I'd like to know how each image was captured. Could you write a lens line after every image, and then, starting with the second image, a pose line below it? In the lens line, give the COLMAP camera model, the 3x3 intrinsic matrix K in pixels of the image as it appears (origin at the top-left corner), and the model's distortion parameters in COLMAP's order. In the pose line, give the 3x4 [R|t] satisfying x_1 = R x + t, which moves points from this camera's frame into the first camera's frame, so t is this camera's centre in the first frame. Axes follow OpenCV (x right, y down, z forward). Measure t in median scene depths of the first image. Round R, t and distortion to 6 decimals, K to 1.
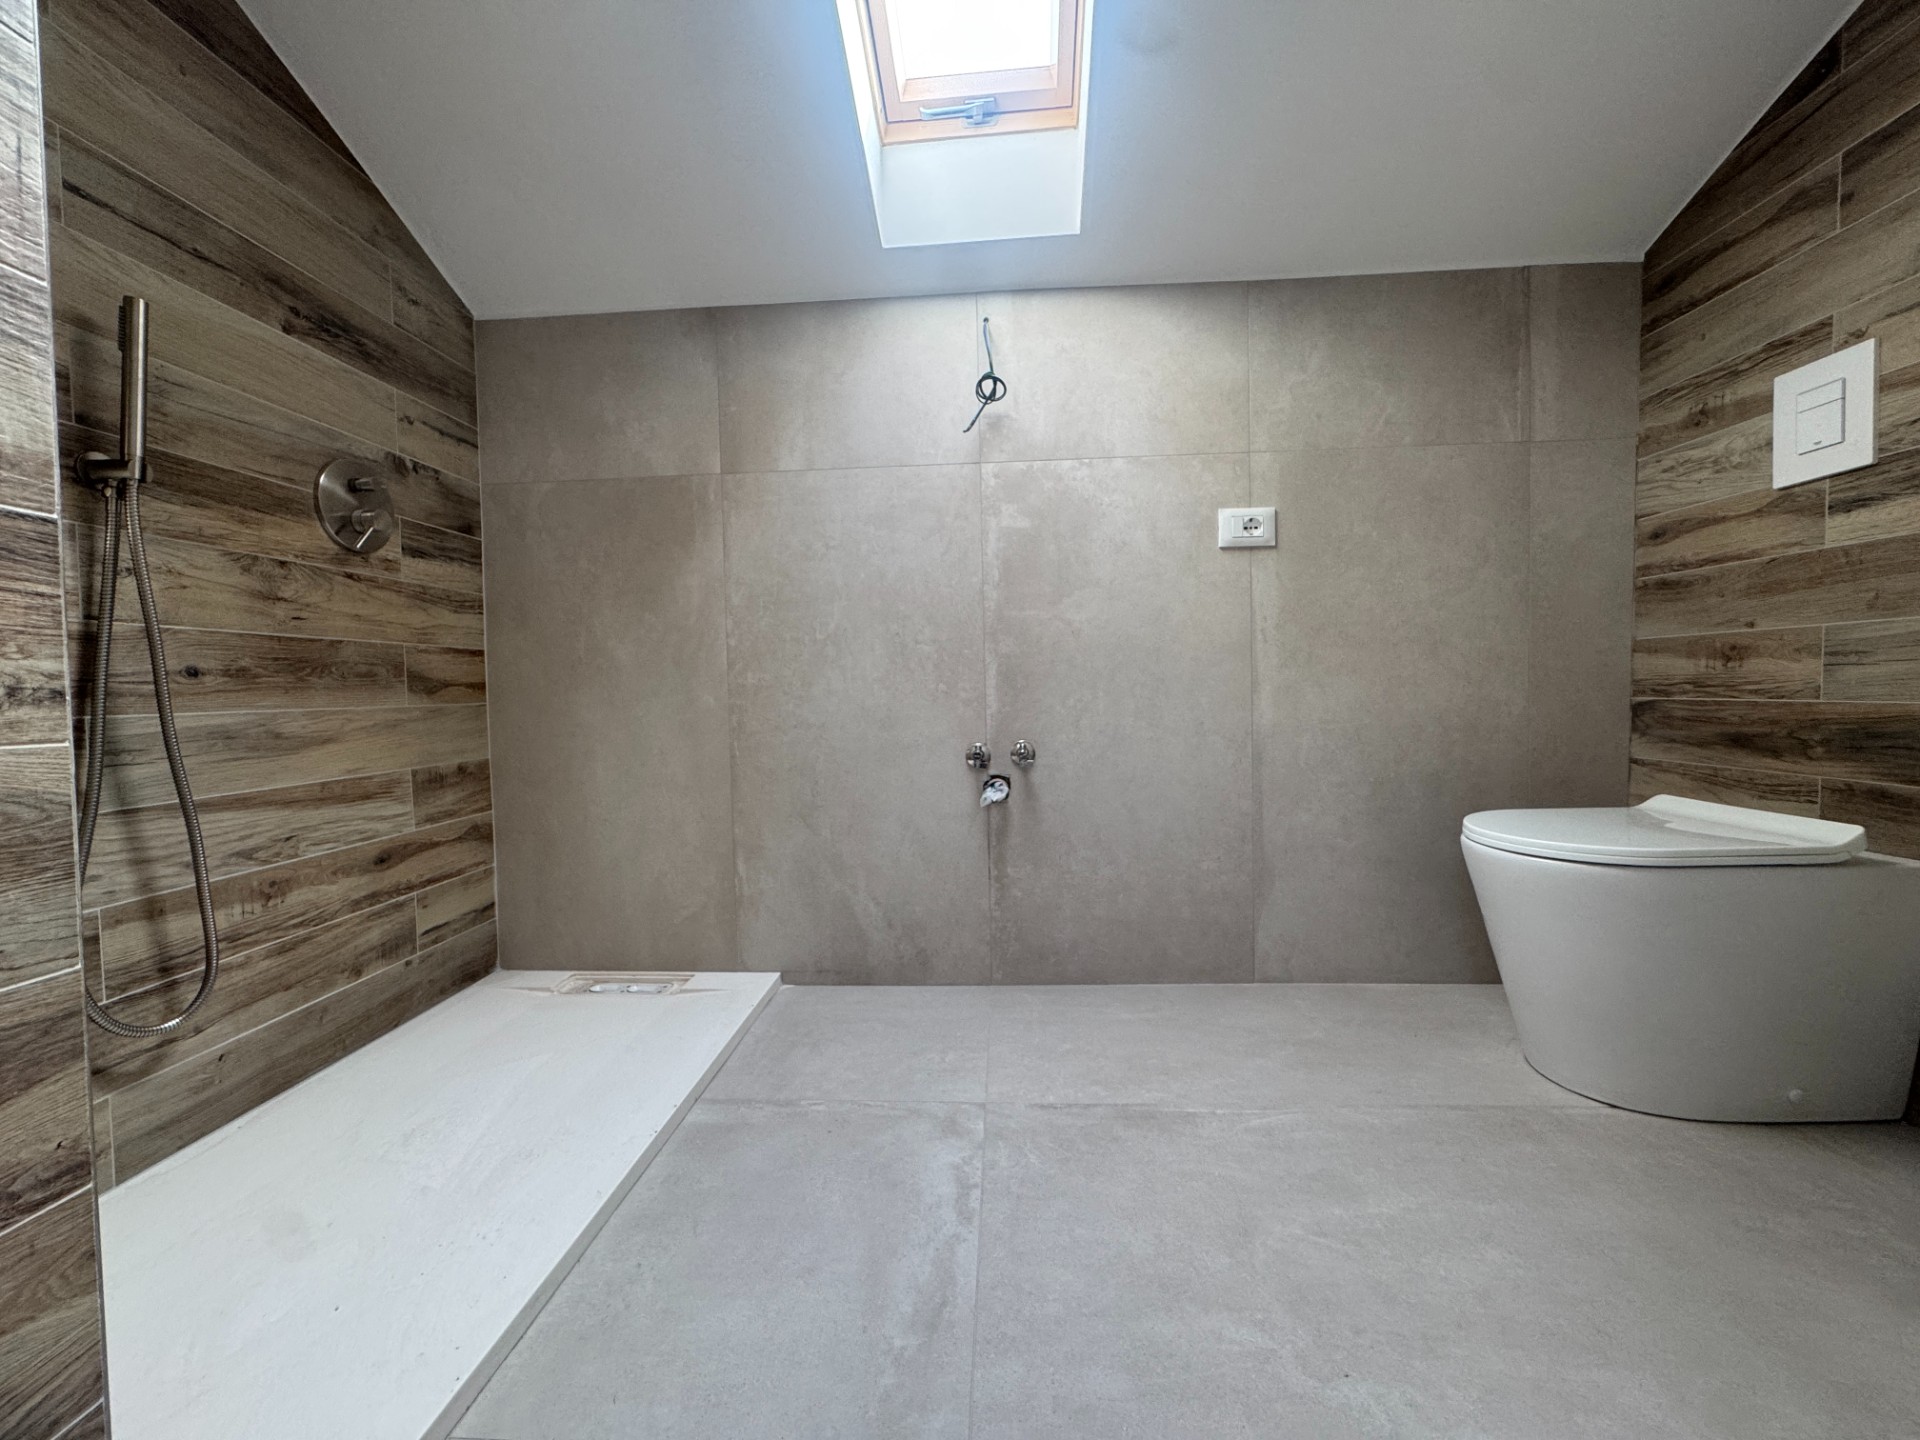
lens RADIAL K [[767.0, 0, 953.2], [0, 767.0, 717.4], [0, 0, 1]] dist [-0.004430, 0.000386]
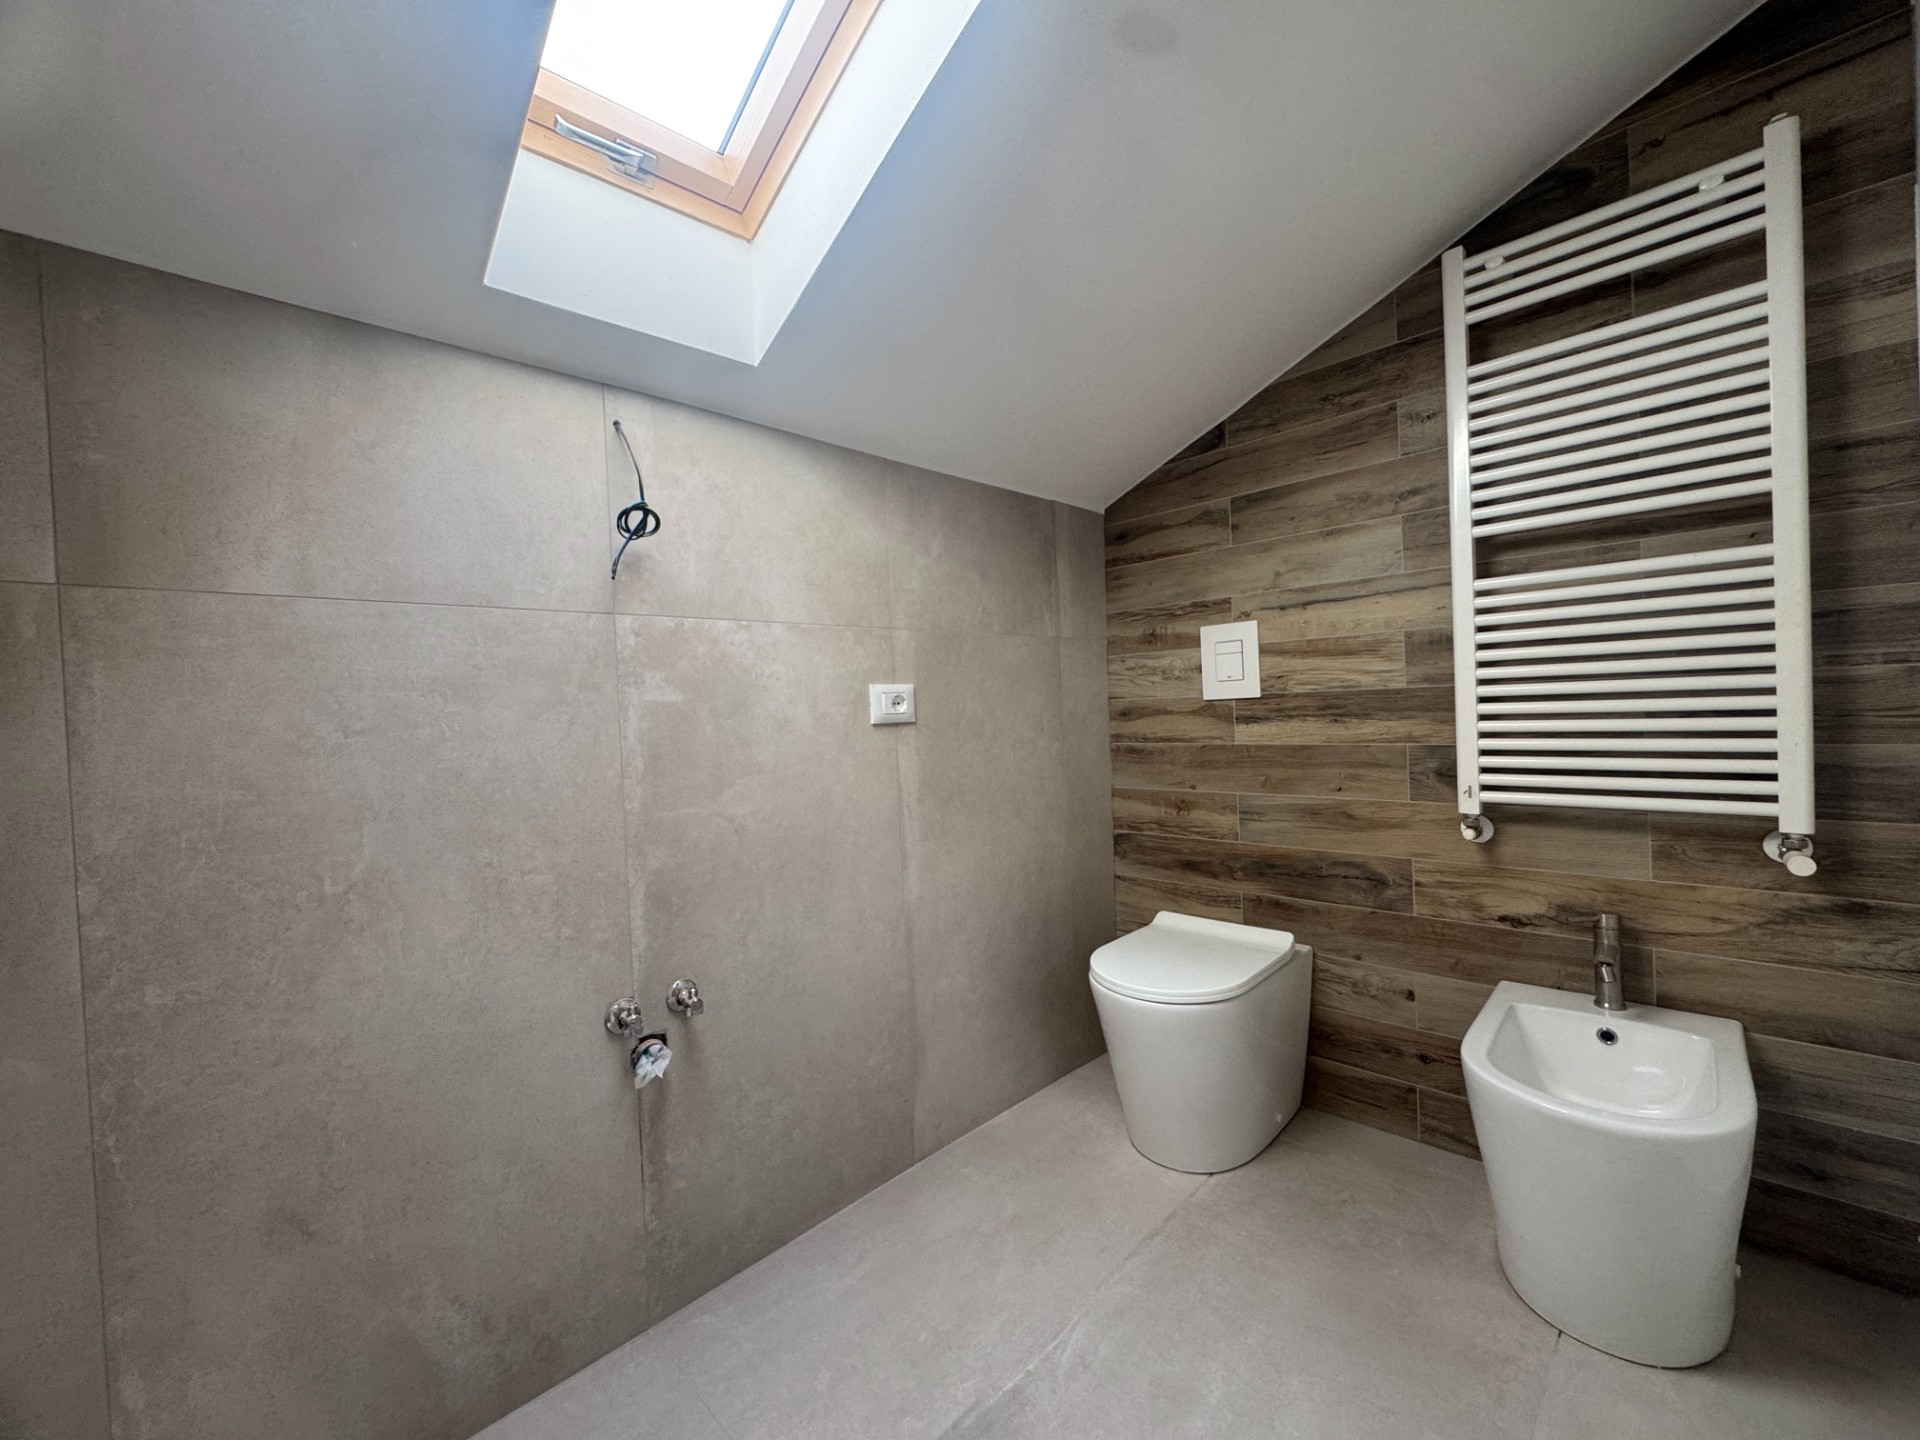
lens RADIAL K [[767.0, 0, 966.5], [0, 767.0, 721.2], [0, 0, 1]] dist [-0.004430, 0.000386]
pose [[0.665515, -0.017833, 0.746171, -0.289600], [0.057244, 0.997990, -0.027204, -0.192441], [-0.744186, 0.060819, 0.665198, 0.273483]]
